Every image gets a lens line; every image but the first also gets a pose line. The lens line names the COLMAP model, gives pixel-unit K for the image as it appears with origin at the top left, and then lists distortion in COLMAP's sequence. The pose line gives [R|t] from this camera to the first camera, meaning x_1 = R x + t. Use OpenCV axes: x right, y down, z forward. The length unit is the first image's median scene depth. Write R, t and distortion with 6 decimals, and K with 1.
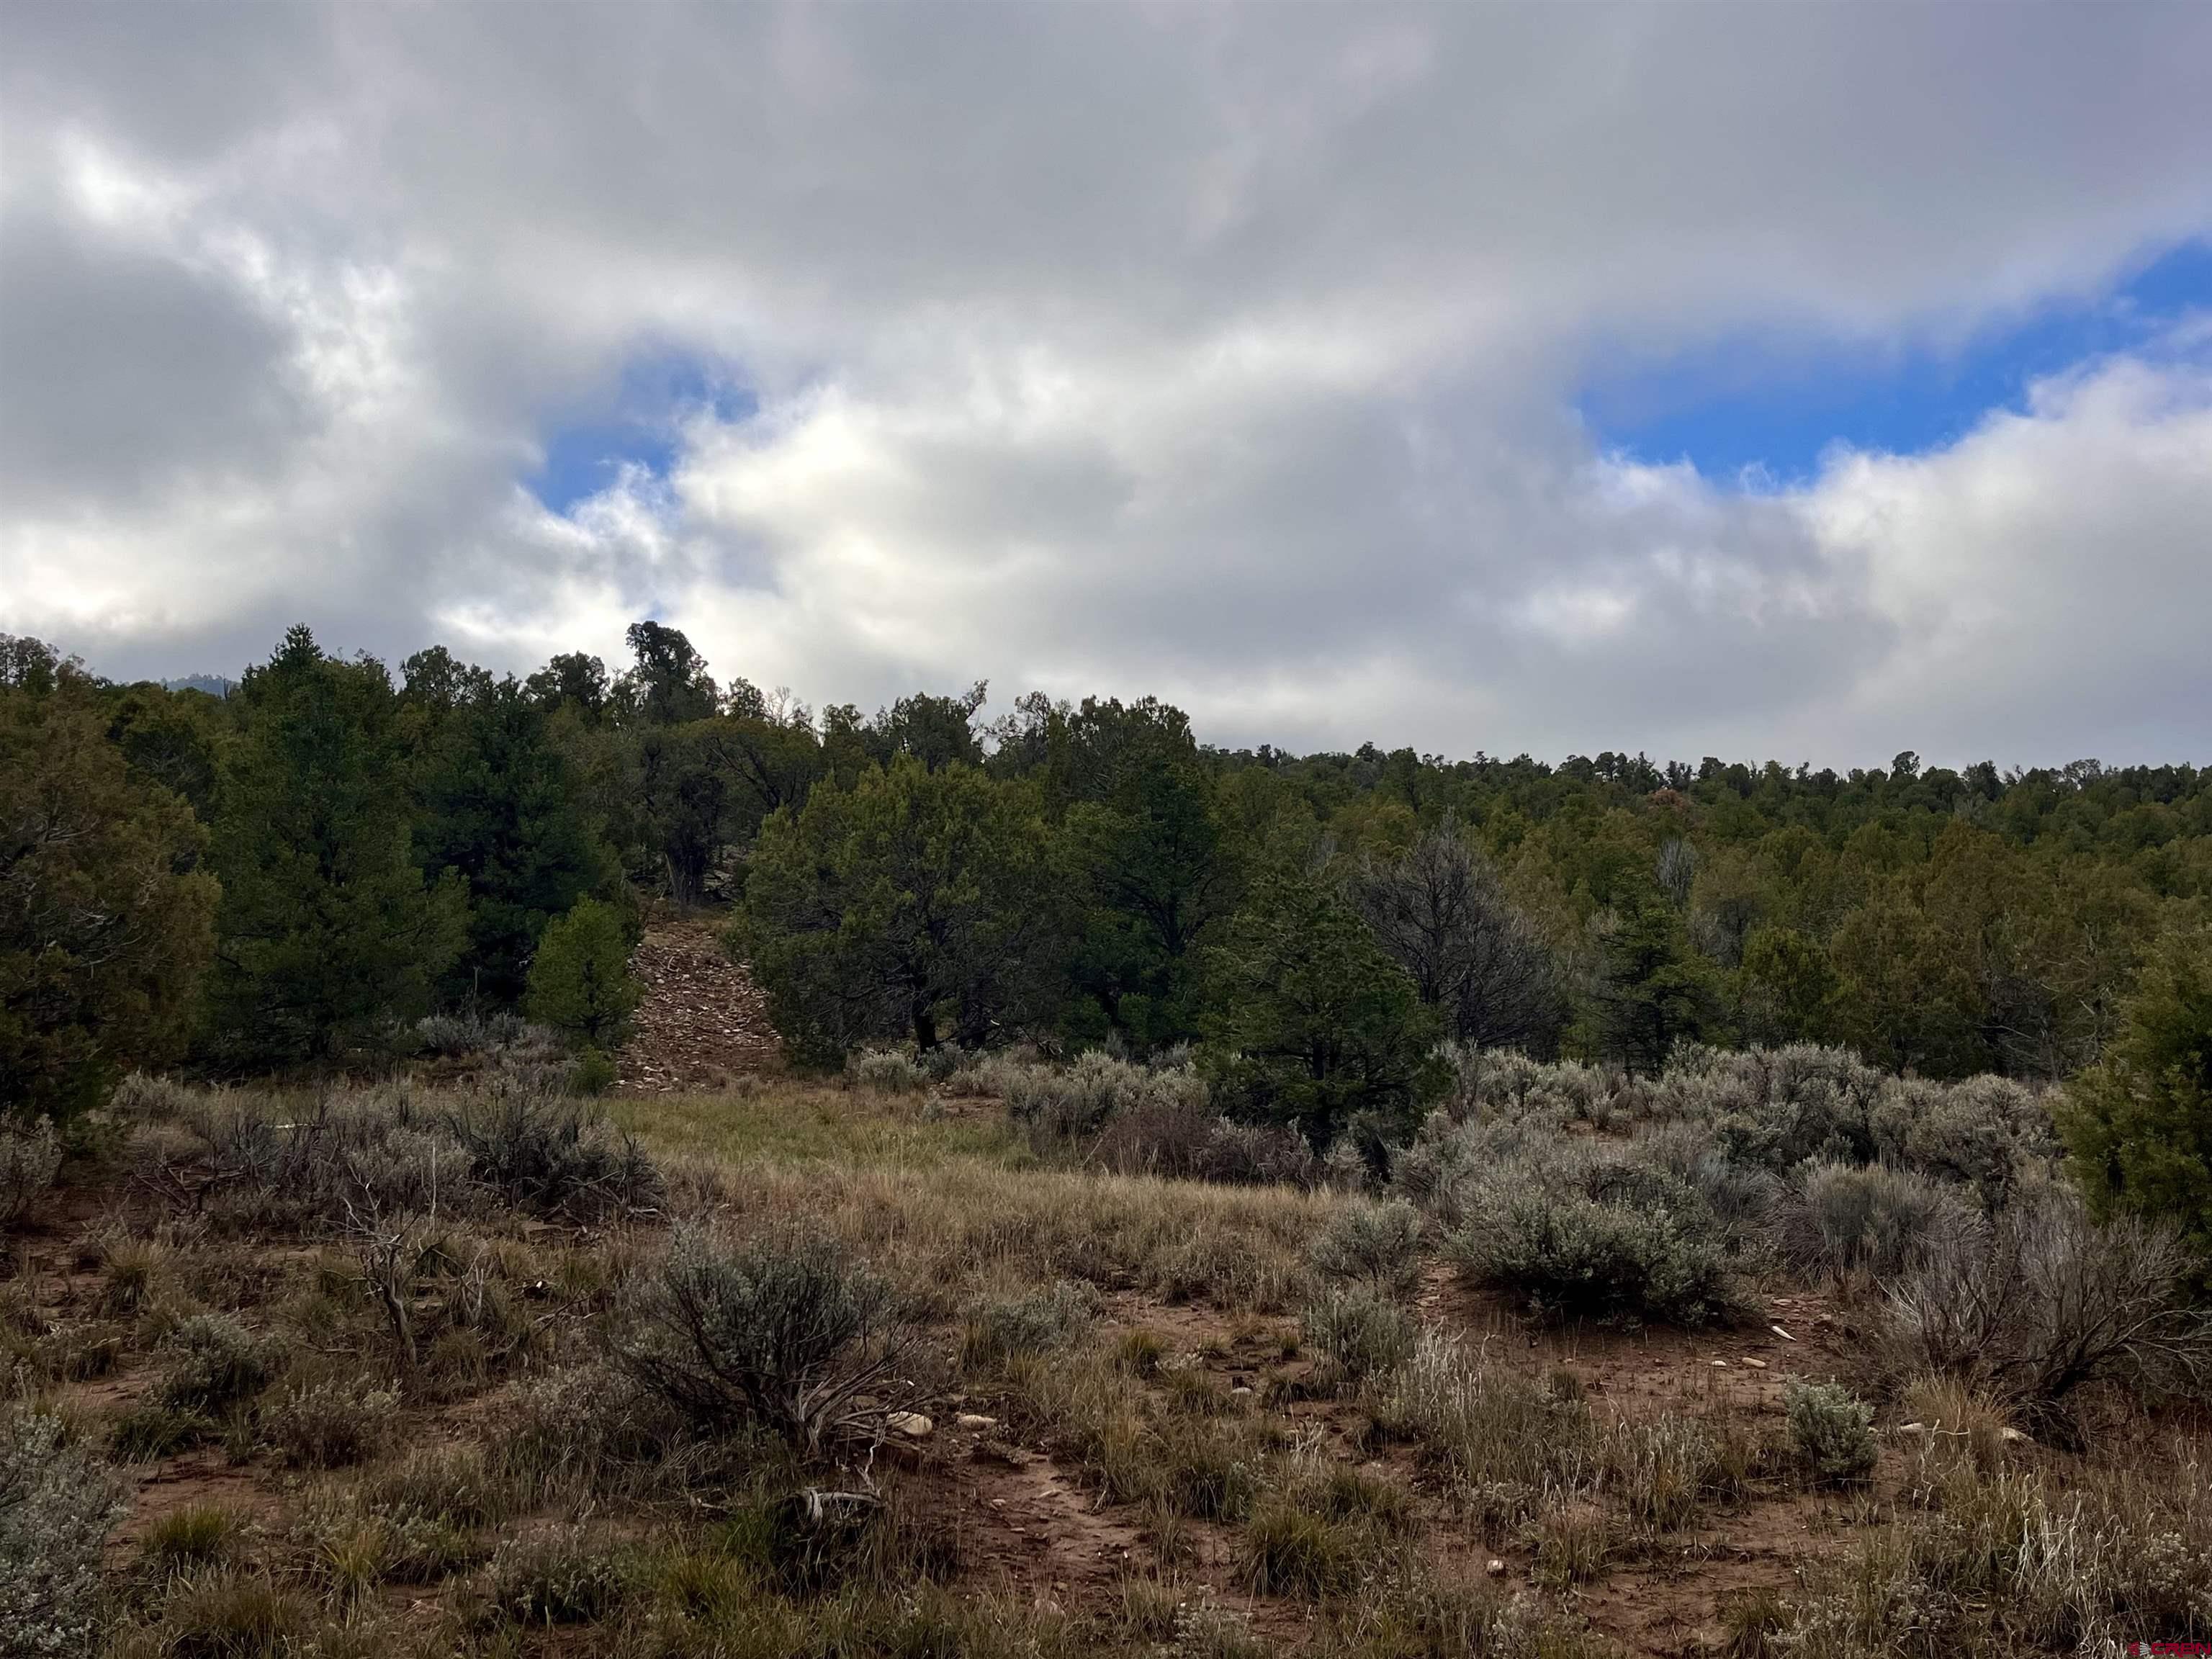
lens RADIAL K [[1884.6, 0, 1106.0], [0, 1884.6, 829.5], [0, 0, 1]] dist [-0.005608, -0.017145]
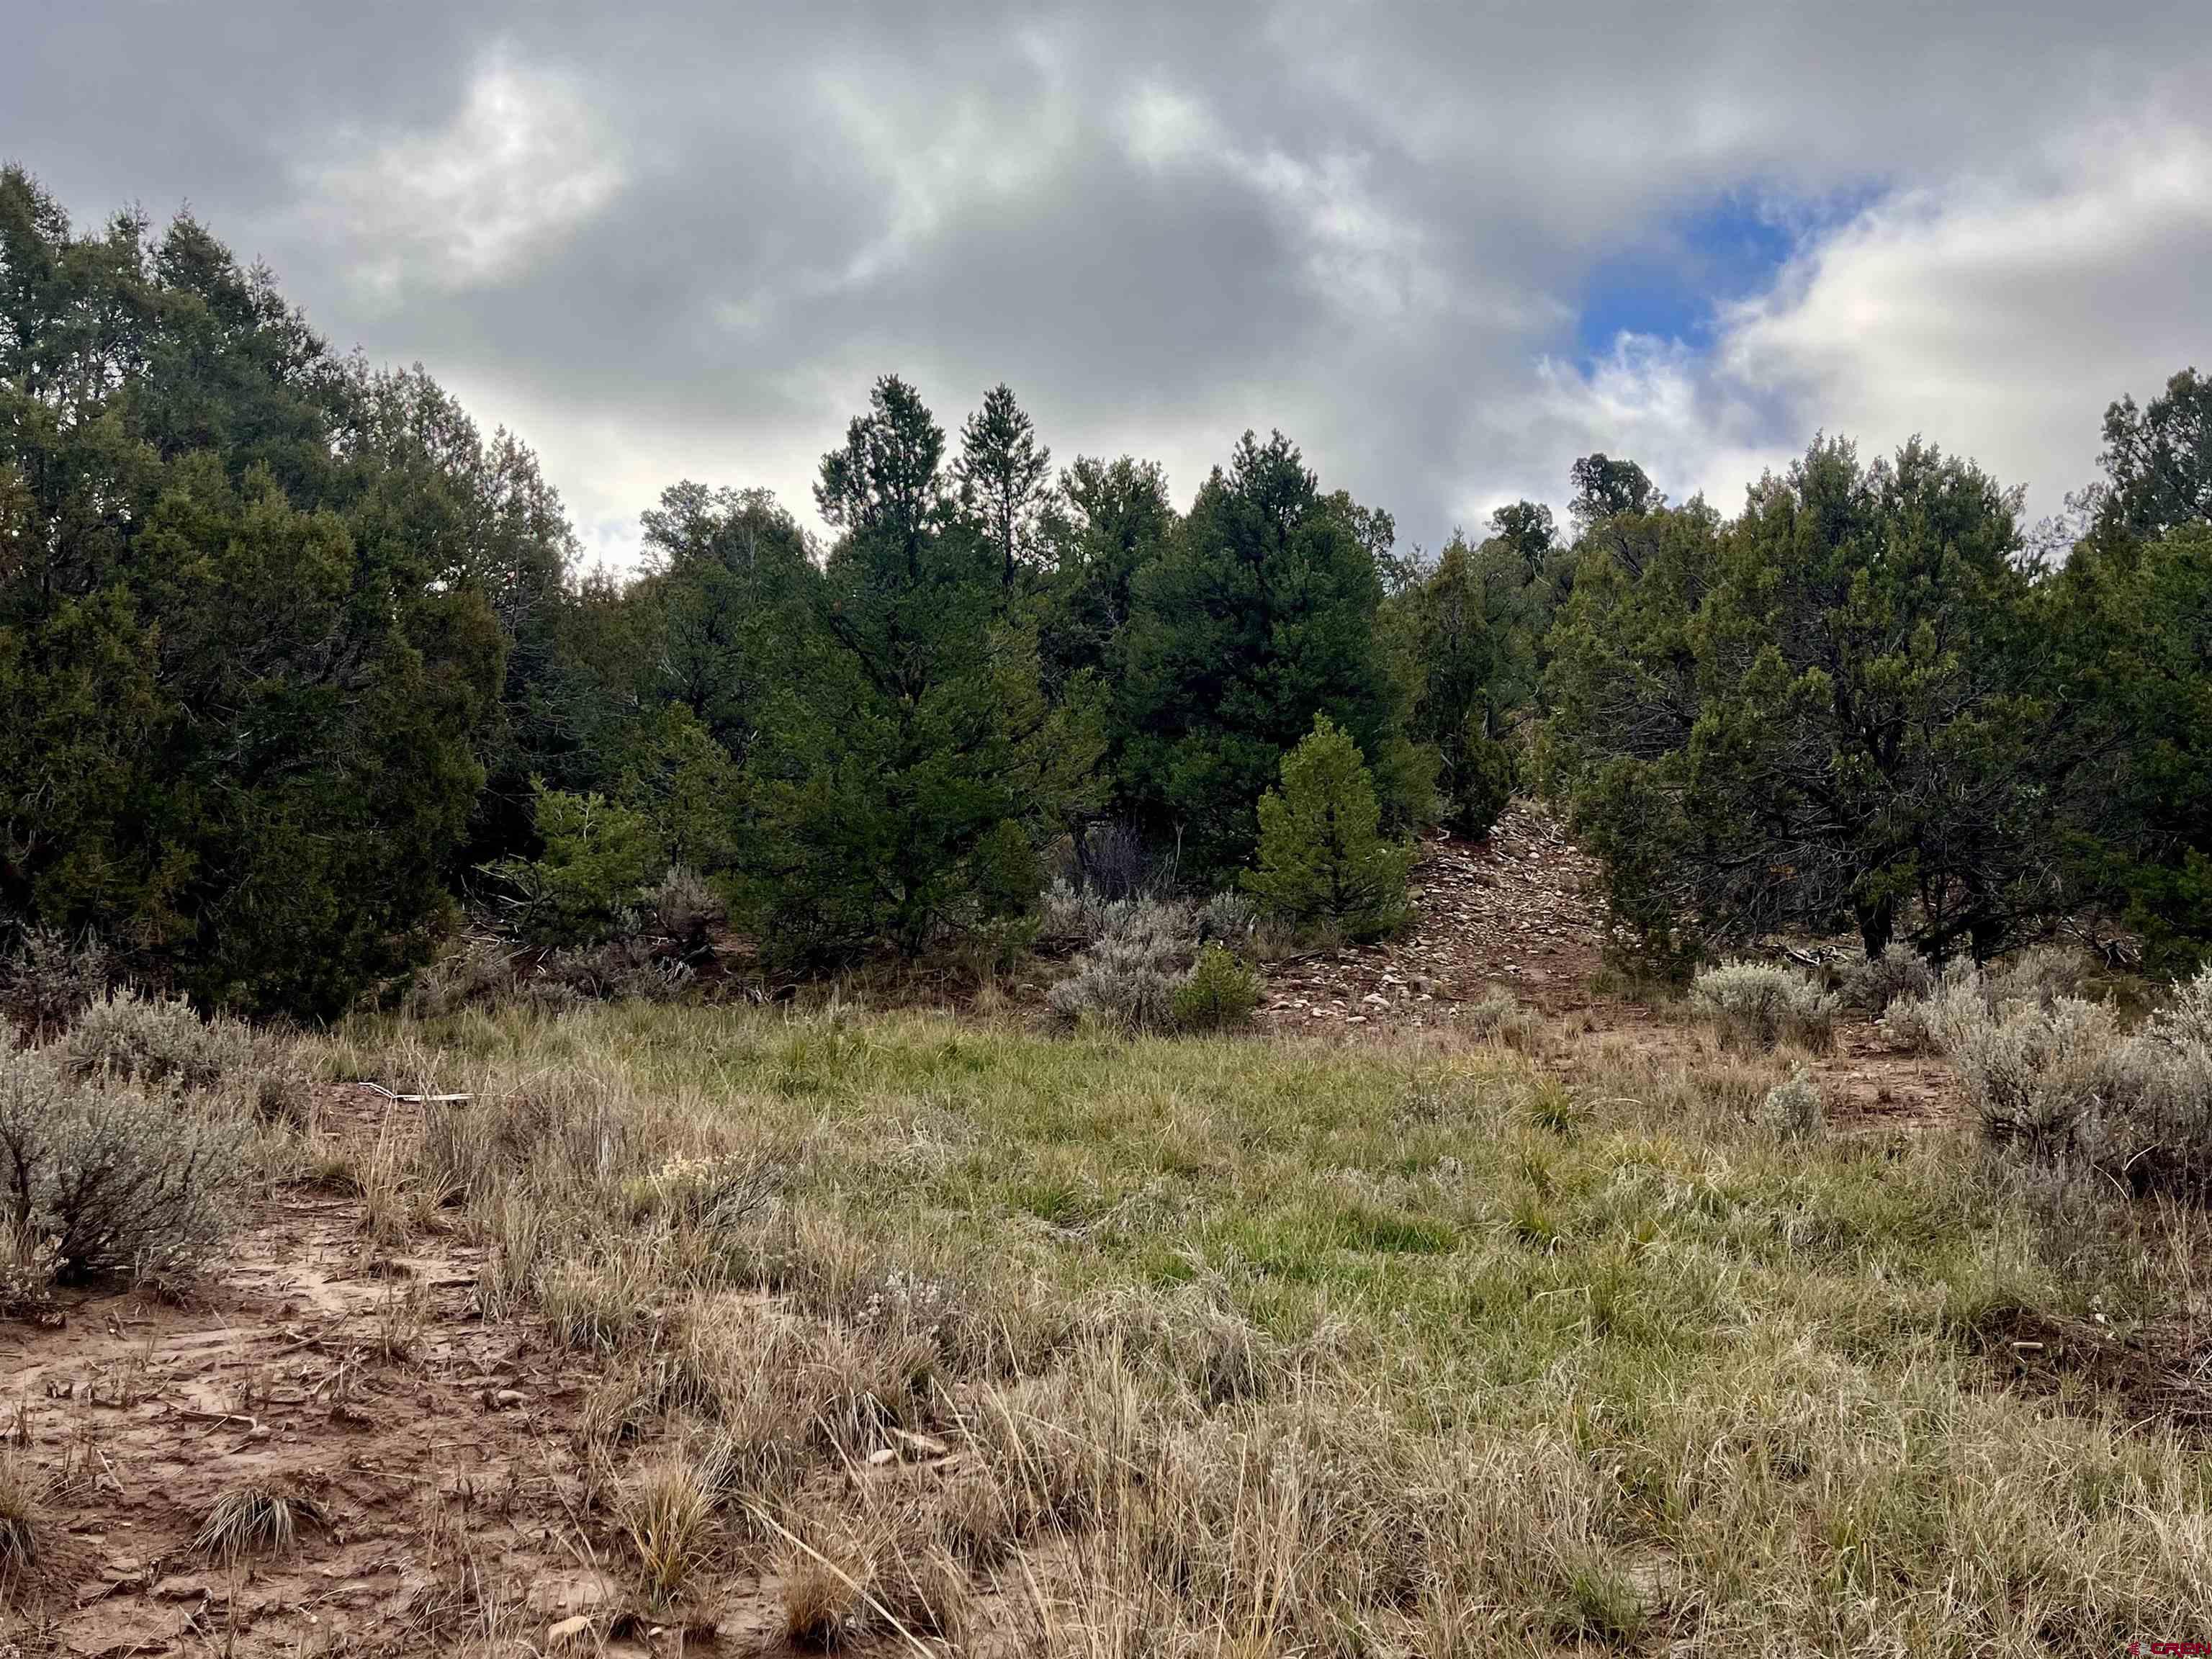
lens RADIAL K [[1884.6, 0, 1106.0], [0, 1884.6, 829.5], [0, 0, 1]] dist [-0.005608, -0.017145]
pose [[0.863973, -0.019834, -0.503147, -0.012910], [0.049258, 0.997761, 0.045250, 0.067254], [0.501122, -0.063879, 0.863016, 0.627839]]
